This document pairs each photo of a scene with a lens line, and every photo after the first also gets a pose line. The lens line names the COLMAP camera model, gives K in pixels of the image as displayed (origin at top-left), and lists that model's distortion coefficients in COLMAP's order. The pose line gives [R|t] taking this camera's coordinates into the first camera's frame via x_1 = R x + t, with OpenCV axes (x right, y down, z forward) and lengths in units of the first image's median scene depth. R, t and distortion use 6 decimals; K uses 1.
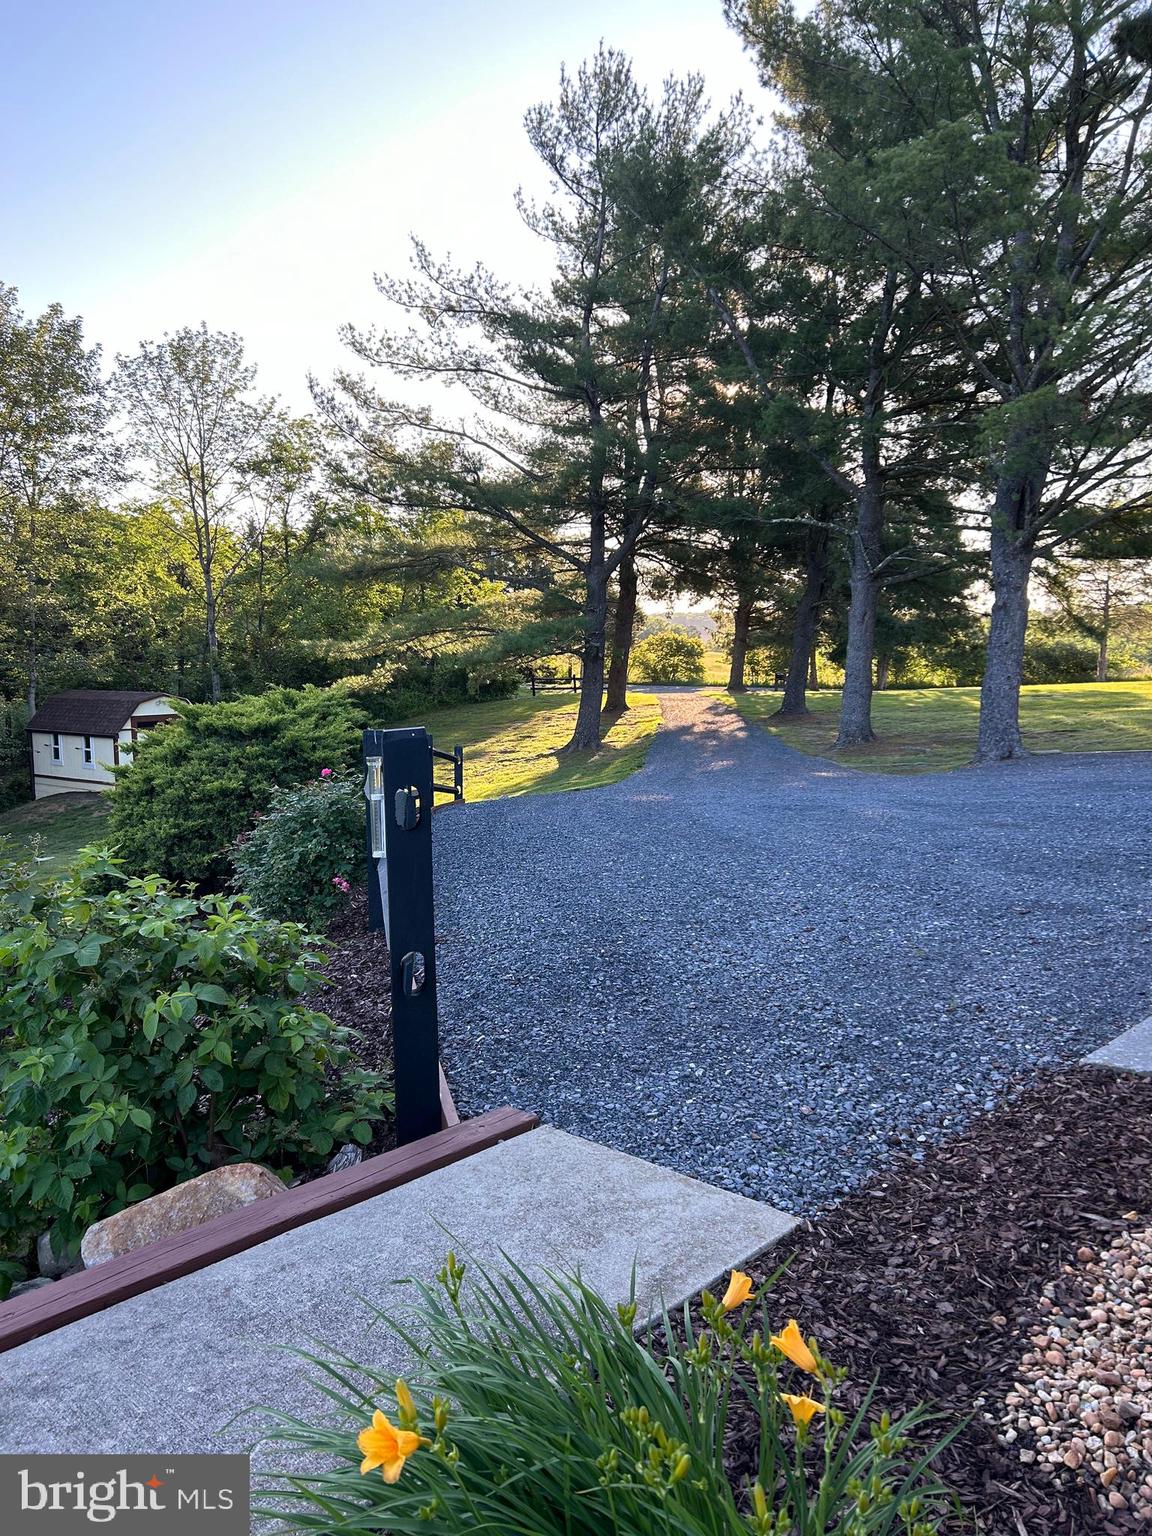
lens RADIAL K [[1152.5, 0, 574.8], [0, 1152.5, 774.1], [0, 0, 1]] dist [0.092766, -0.145473]
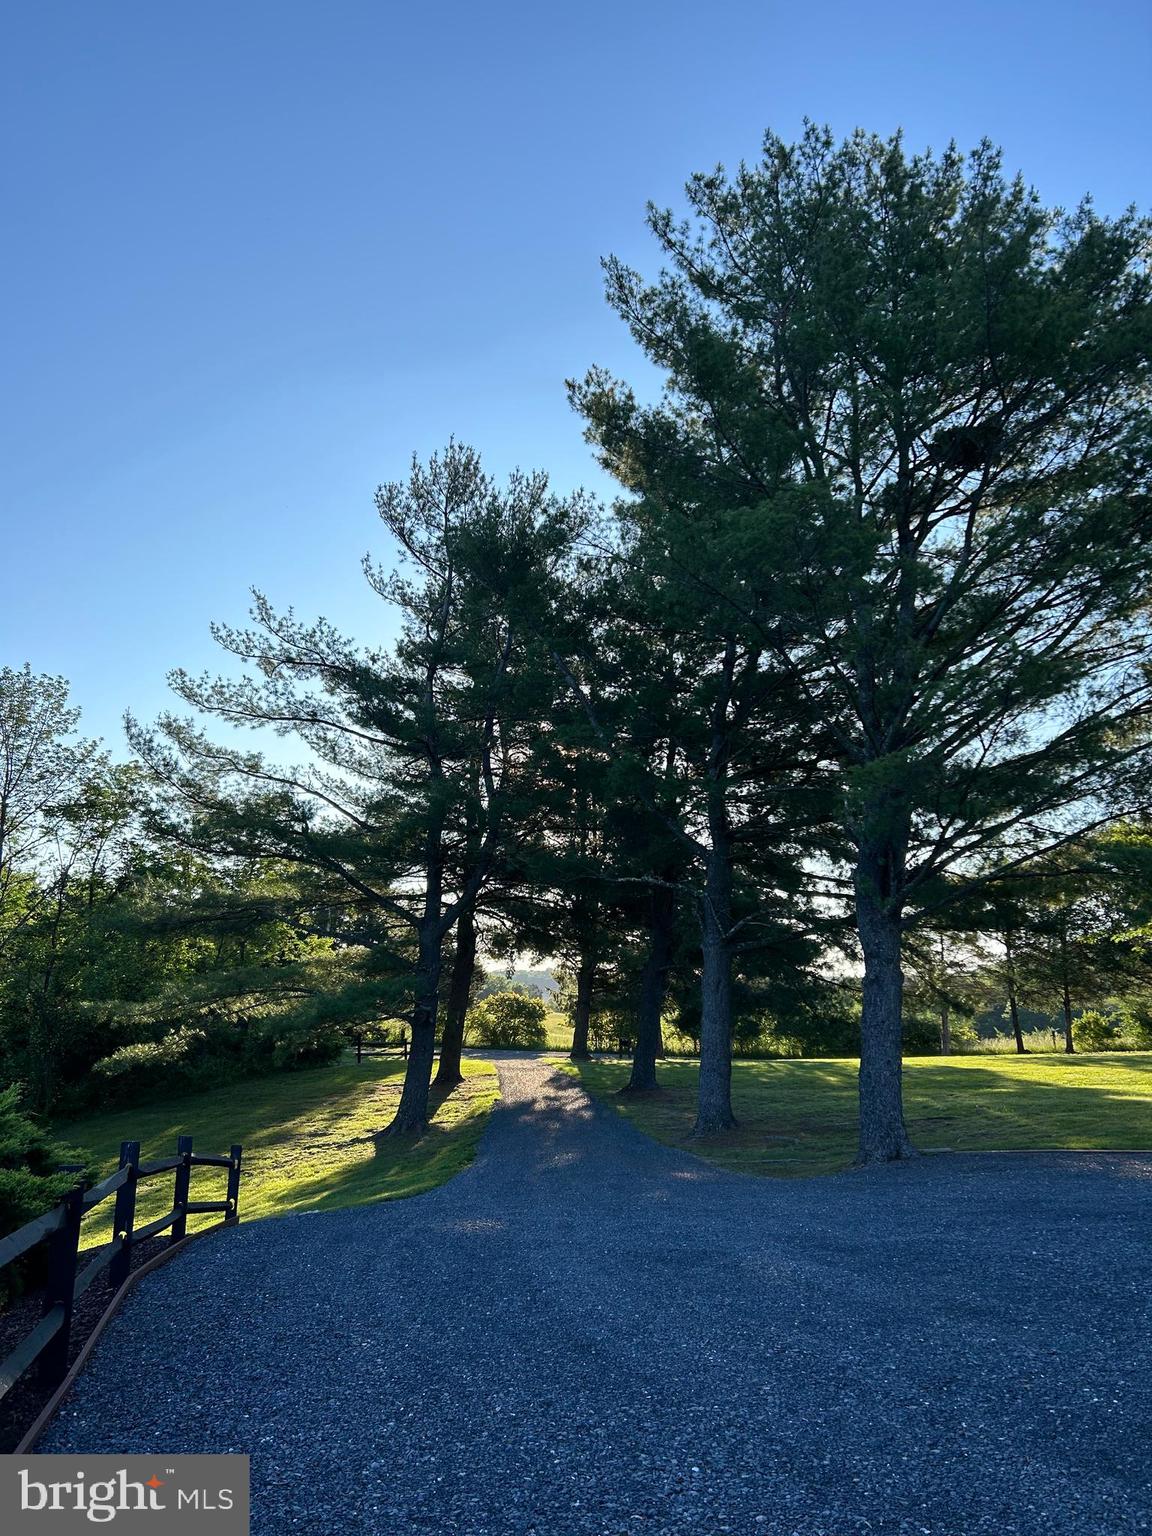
lens RADIAL K [[1152.5, 0, 574.8], [0, 1152.5, 774.1], [0, 0, 1]] dist [0.092766, -0.145473]
pose [[0.990726, 0.040166, 0.129805, 0.007617], [0.000883, 0.953387, -0.301748, -0.013367], [-0.135875, 0.299064, 0.944510, 0.072178]]
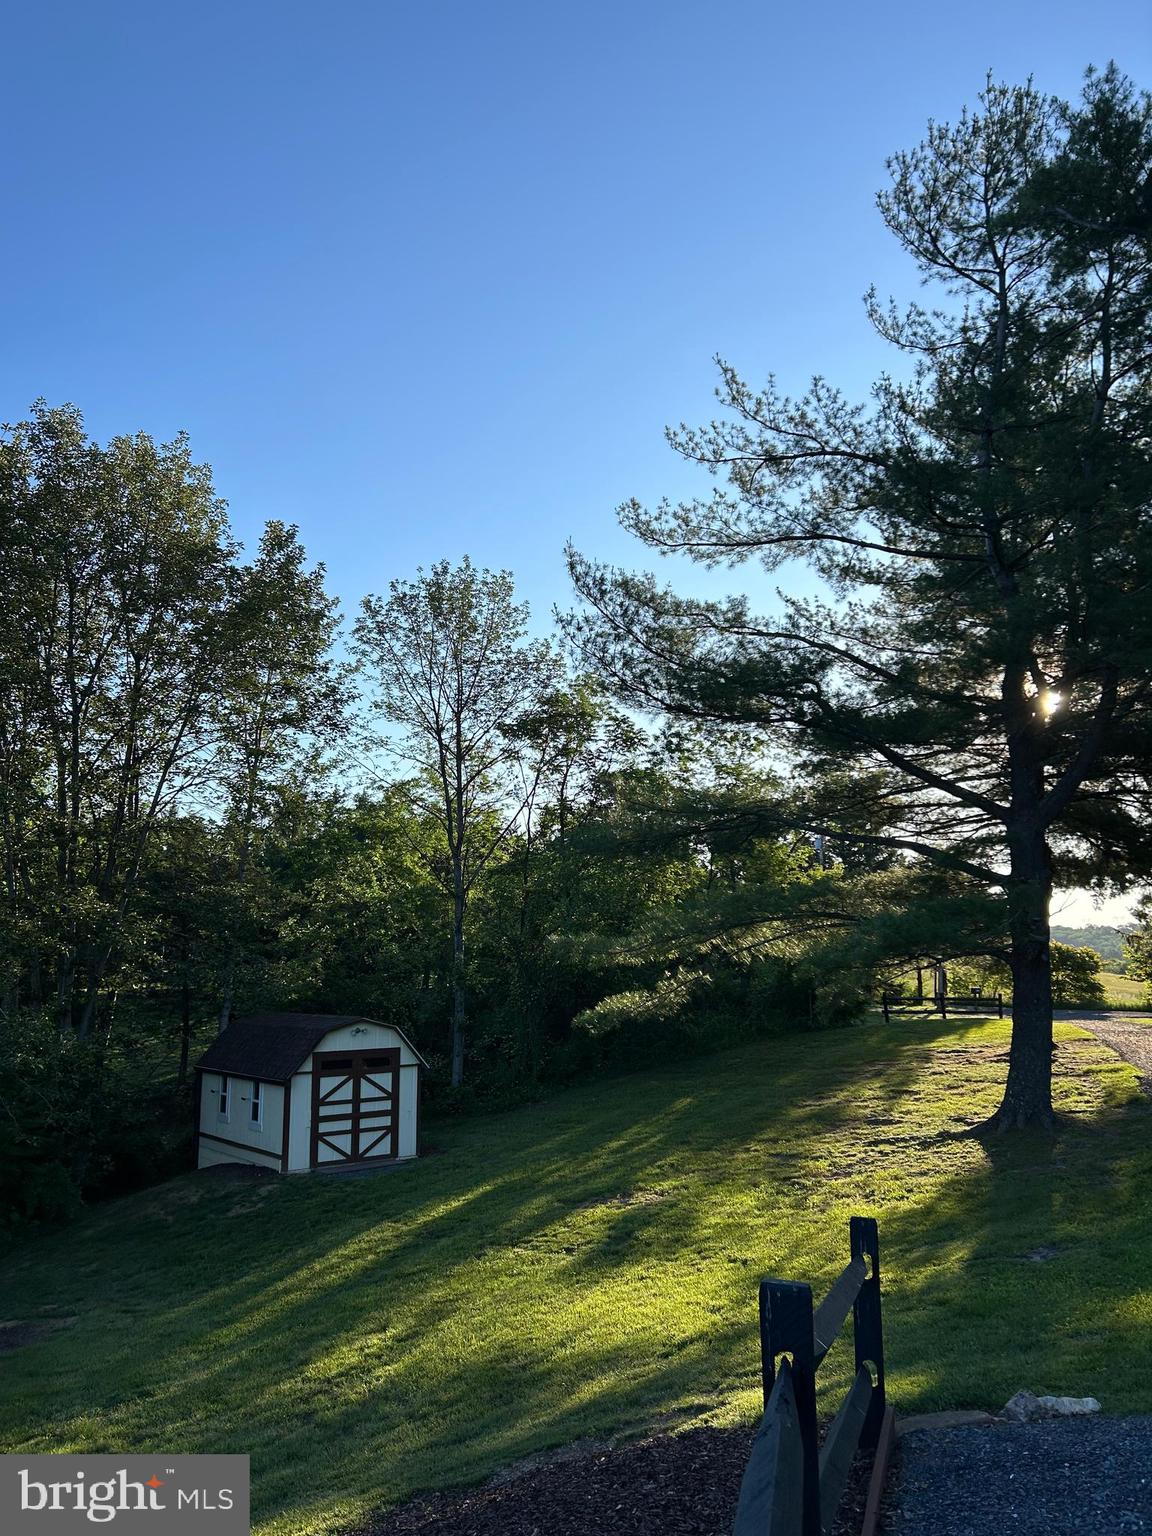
lens RADIAL K [[1152.5, 0, 574.8], [0, 1152.5, 774.1], [0, 0, 1]] dist [0.092766, -0.145473]
pose [[0.965384, -0.045859, -0.256770, -0.048745], [-0.025015, 0.963607, -0.266150, -0.028617], [0.259631, 0.263360, 0.929104, 0.351658]]
